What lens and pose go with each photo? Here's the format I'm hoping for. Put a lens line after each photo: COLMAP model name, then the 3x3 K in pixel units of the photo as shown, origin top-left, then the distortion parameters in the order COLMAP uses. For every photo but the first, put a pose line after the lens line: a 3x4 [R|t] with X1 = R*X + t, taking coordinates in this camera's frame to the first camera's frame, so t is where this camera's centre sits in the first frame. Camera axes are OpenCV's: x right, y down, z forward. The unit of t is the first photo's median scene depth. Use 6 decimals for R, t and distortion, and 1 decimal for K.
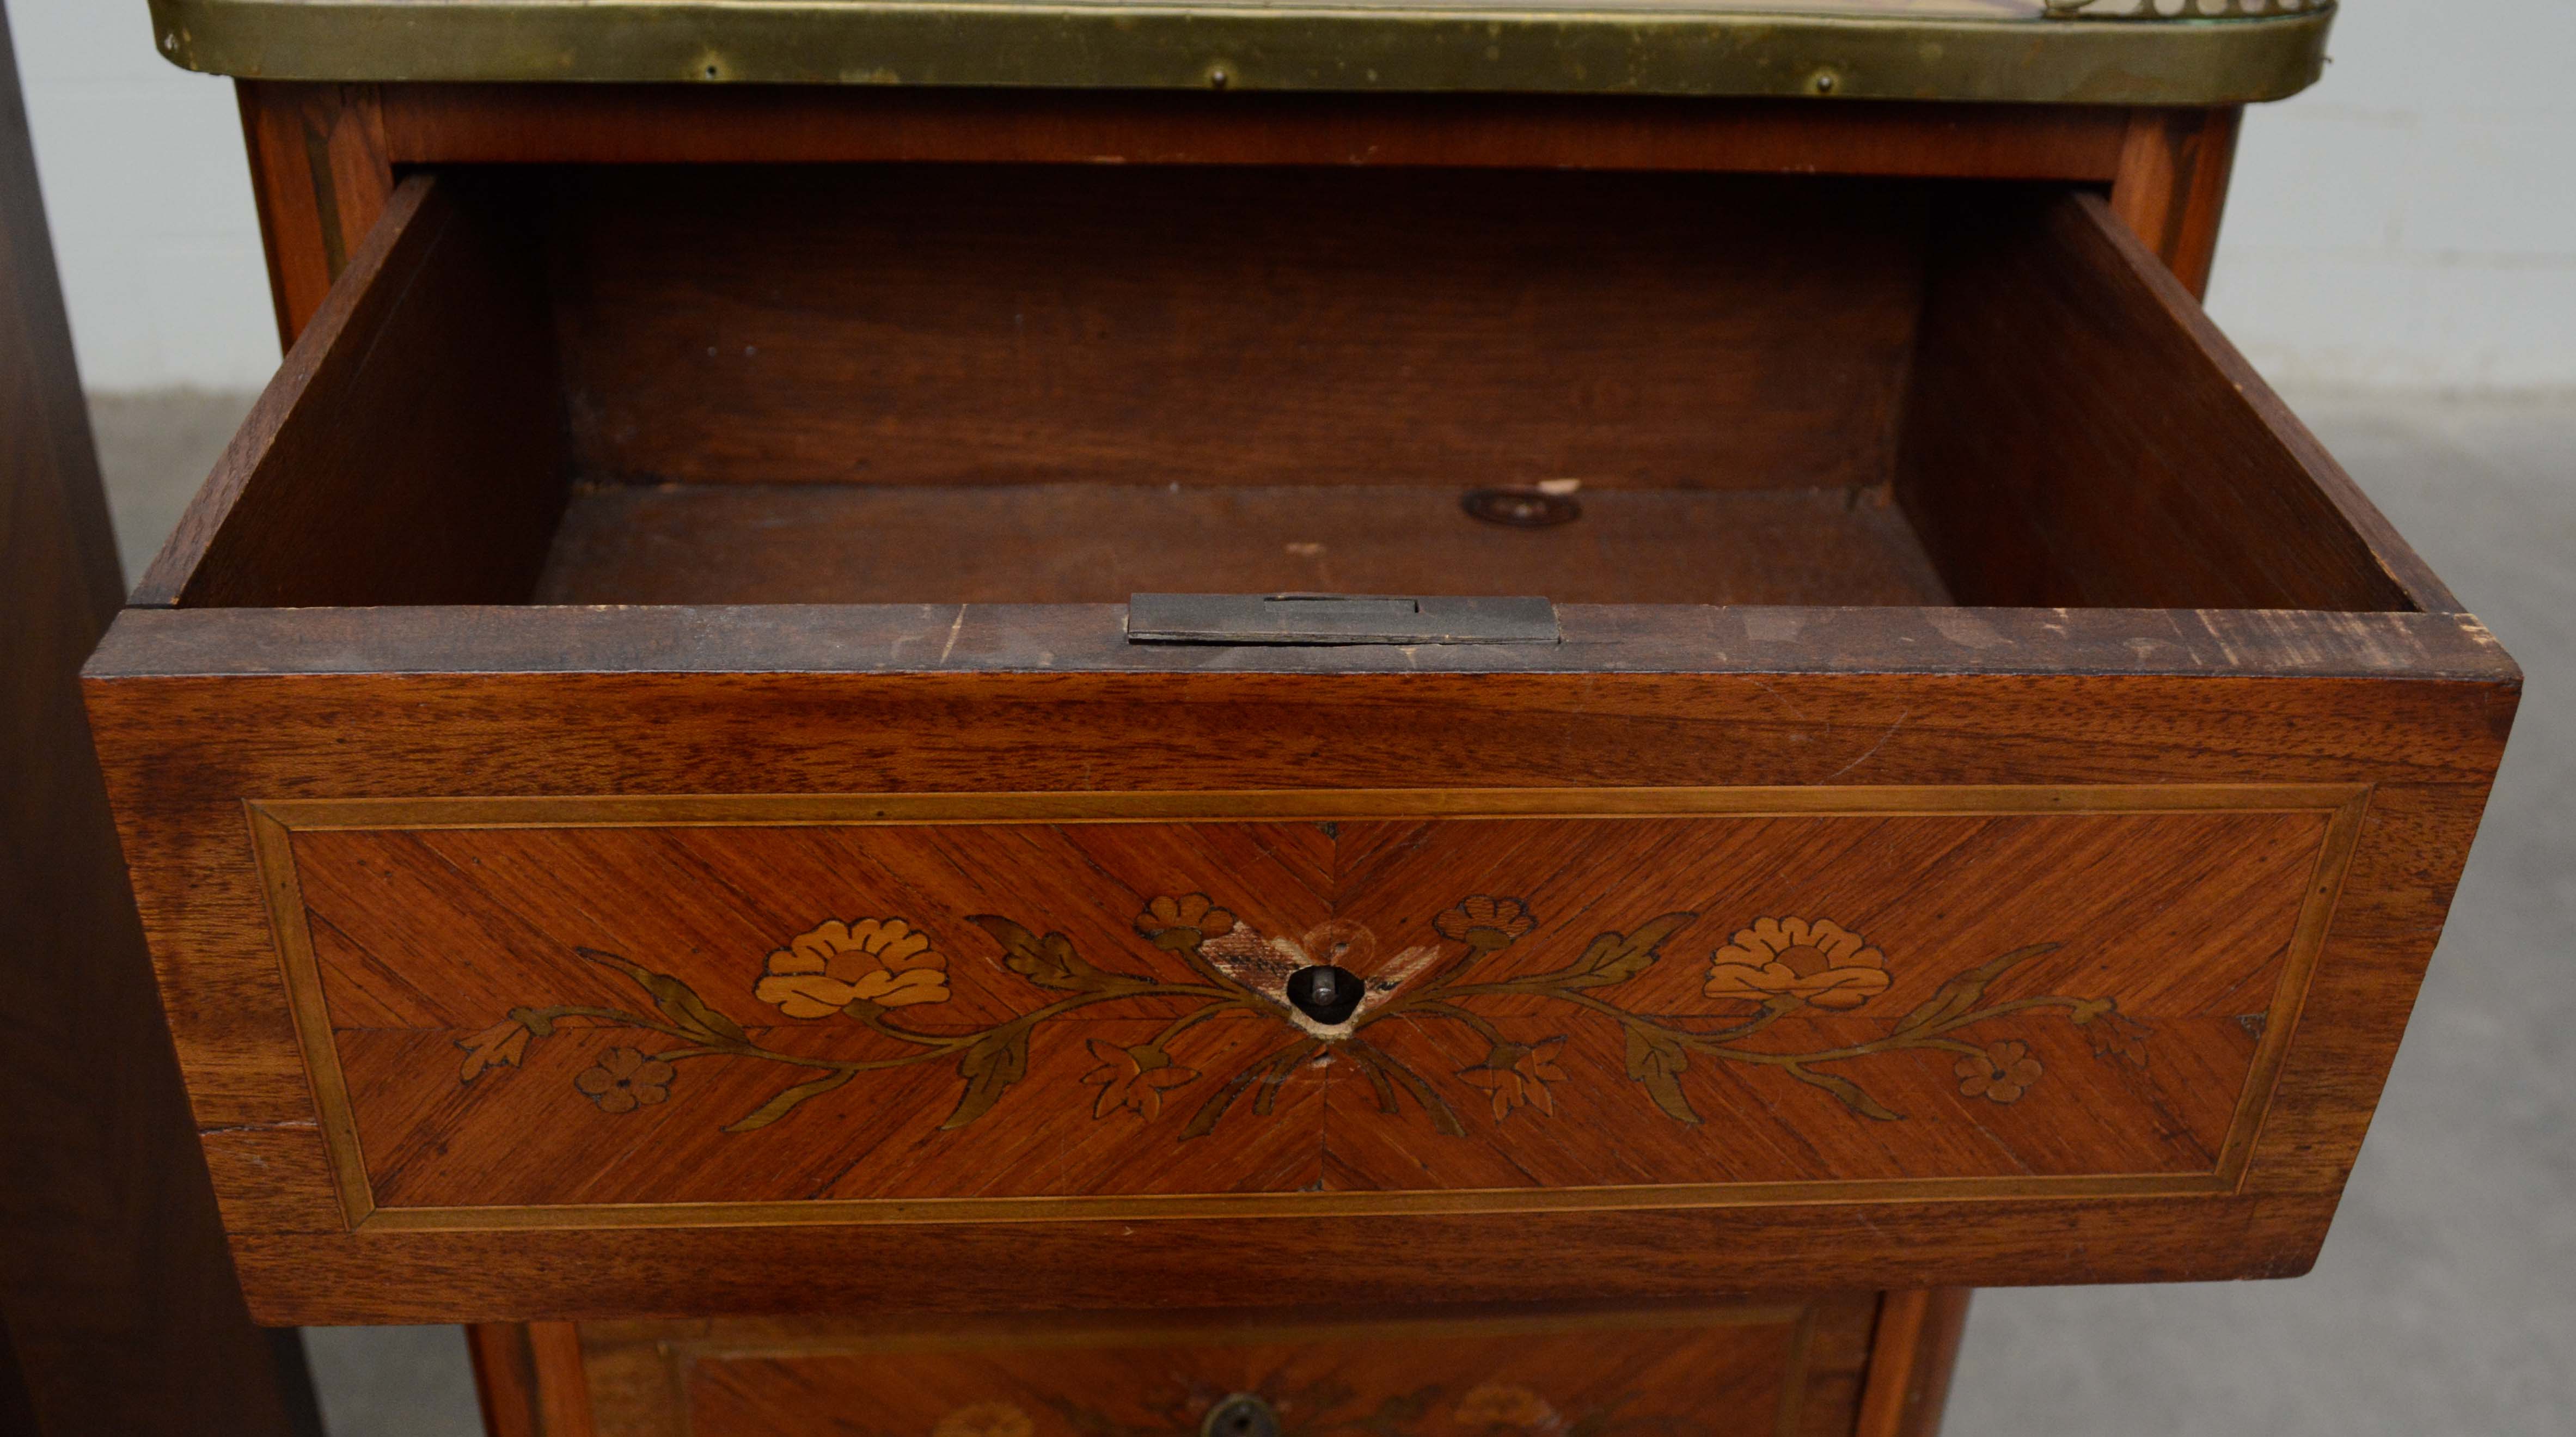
lens RADIAL K [[2451.0, 0, 1290.2], [0, 2451.0, 729.0], [0, 0, 1]] dist [-0.079482, 0.000000]
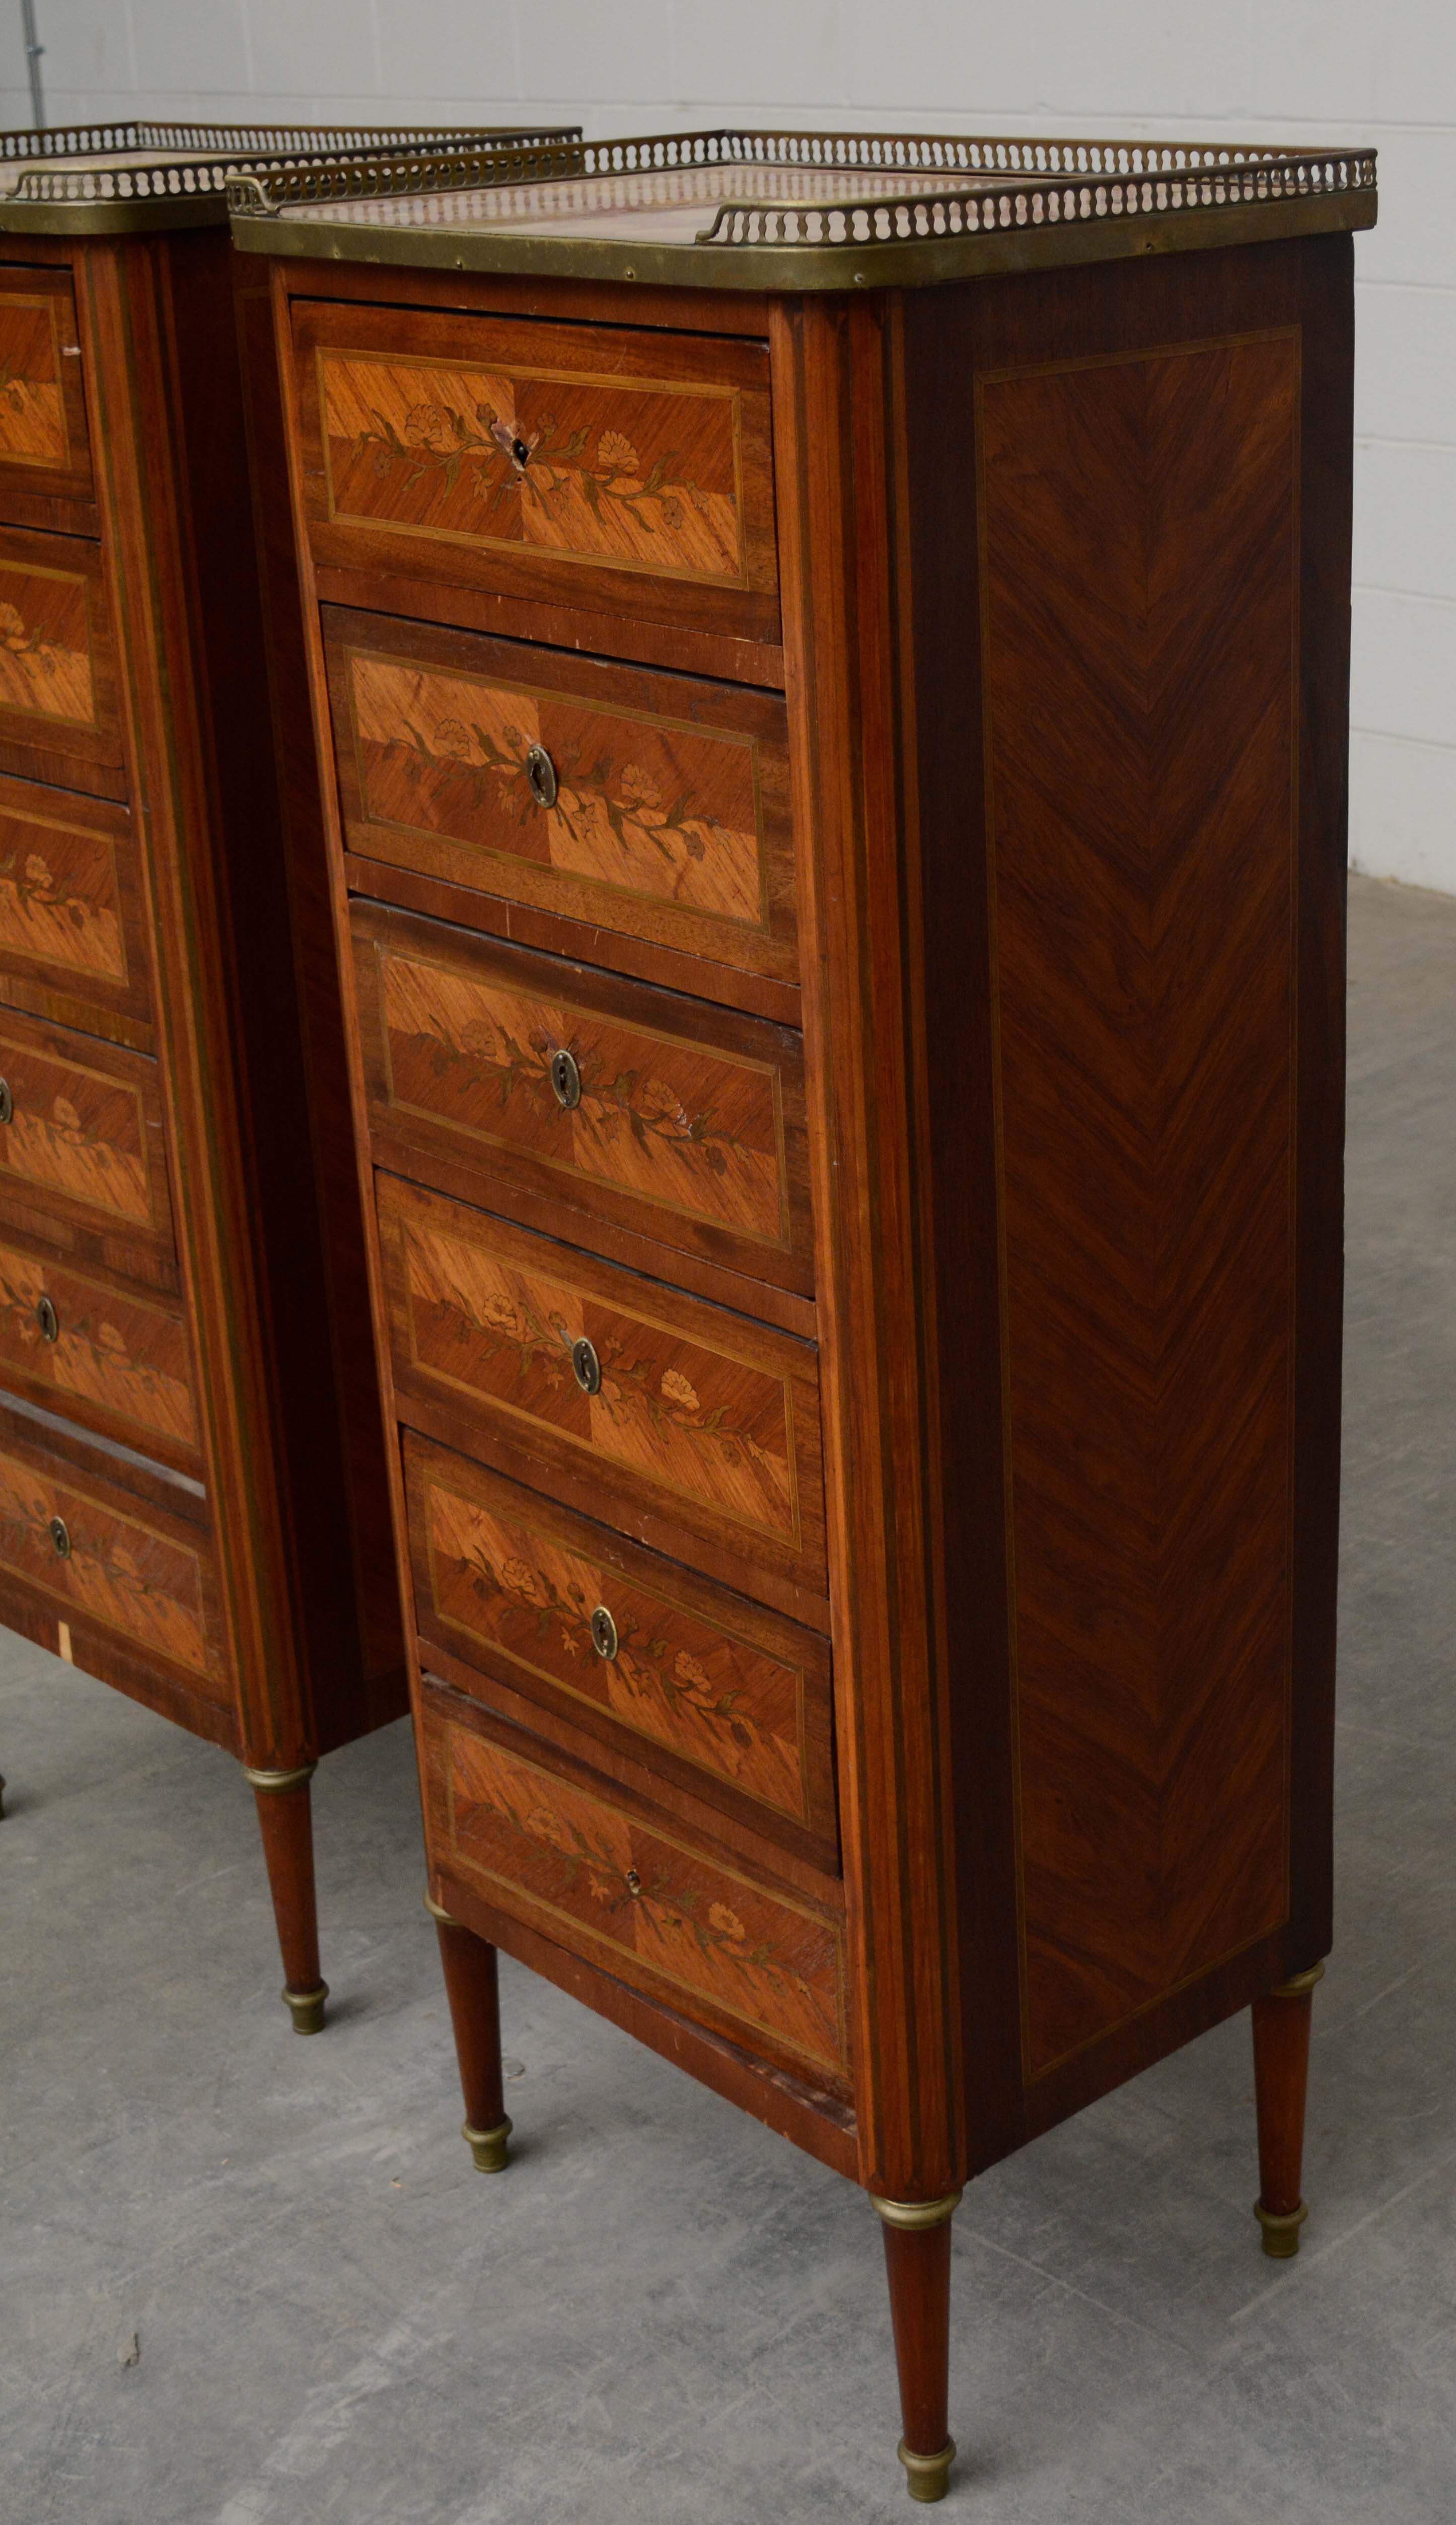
lens RADIAL K [[3518.9, 0, 720.7], [0, 3518.9, 1259.2], [0, 0, 1]] dist [-0.043194, 0.000000]
pose [[0.591911, 0.231176, -0.772139, 3.436038], [-0.377126, 0.926087, -0.011832, 0.912182], [0.712333, 0.298197, 0.635343, -1.143191]]
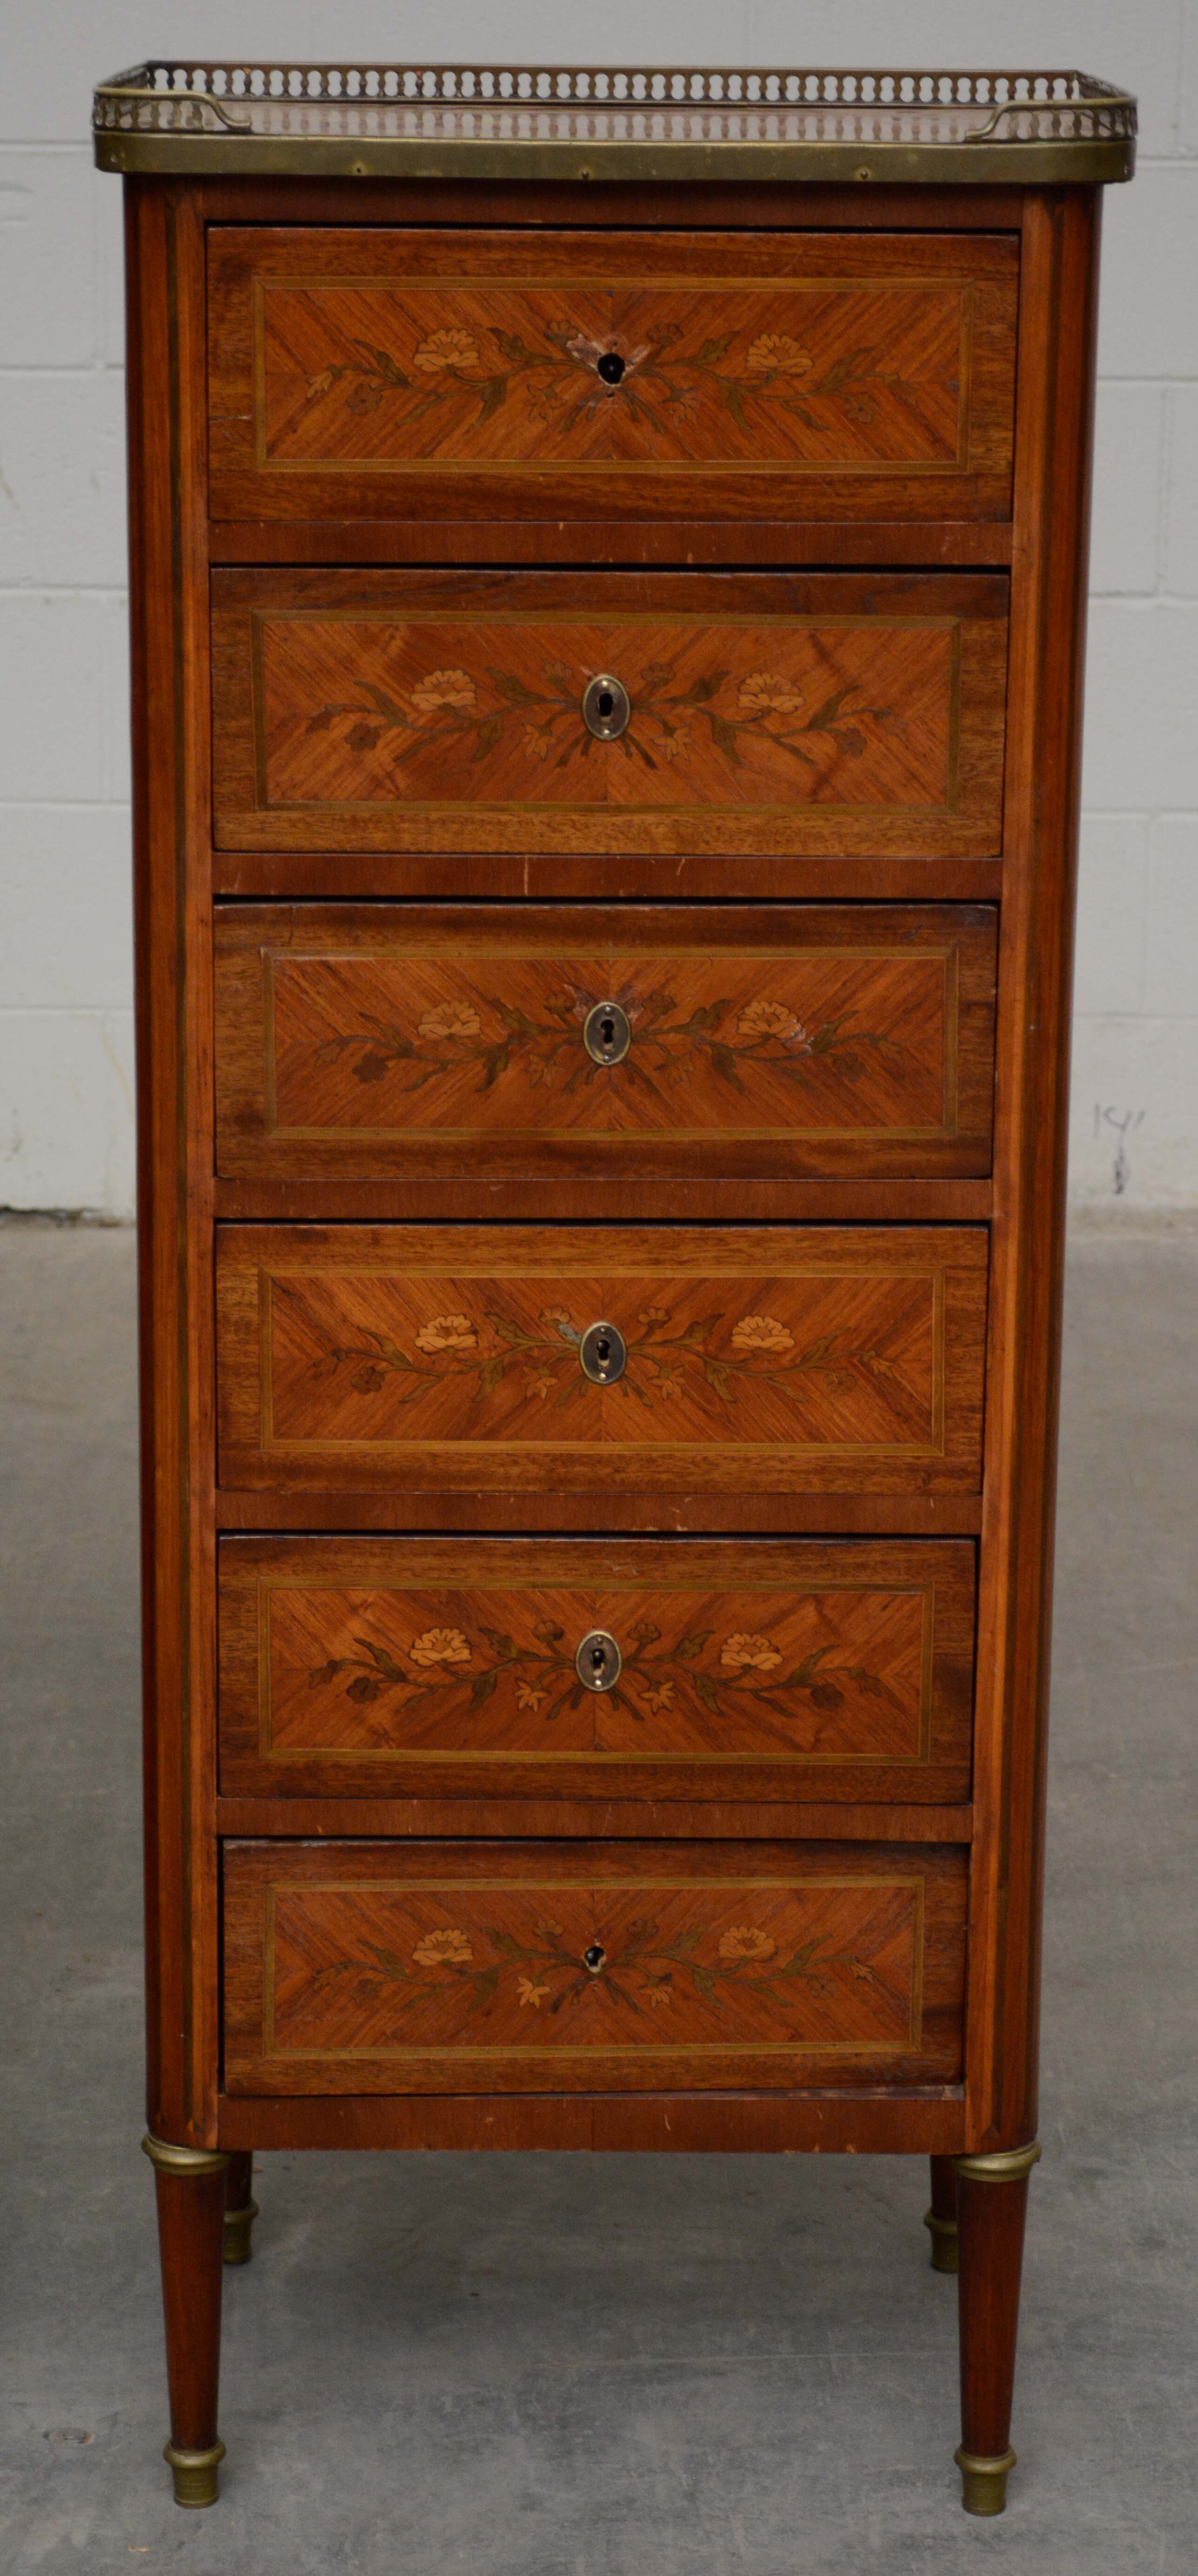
lens RADIAL K [[5427.7, 0, 597.5], [0, 5427.7, 1313.4], [0, 0, 1]] dist [0.048468, 0.000000]
pose [[0.998483, -0.014469, -0.053119, 0.302781], [-0.003126, 0.948386, -0.317103, 2.998545], [0.054965, 0.316788, 0.946902, -4.404493]]
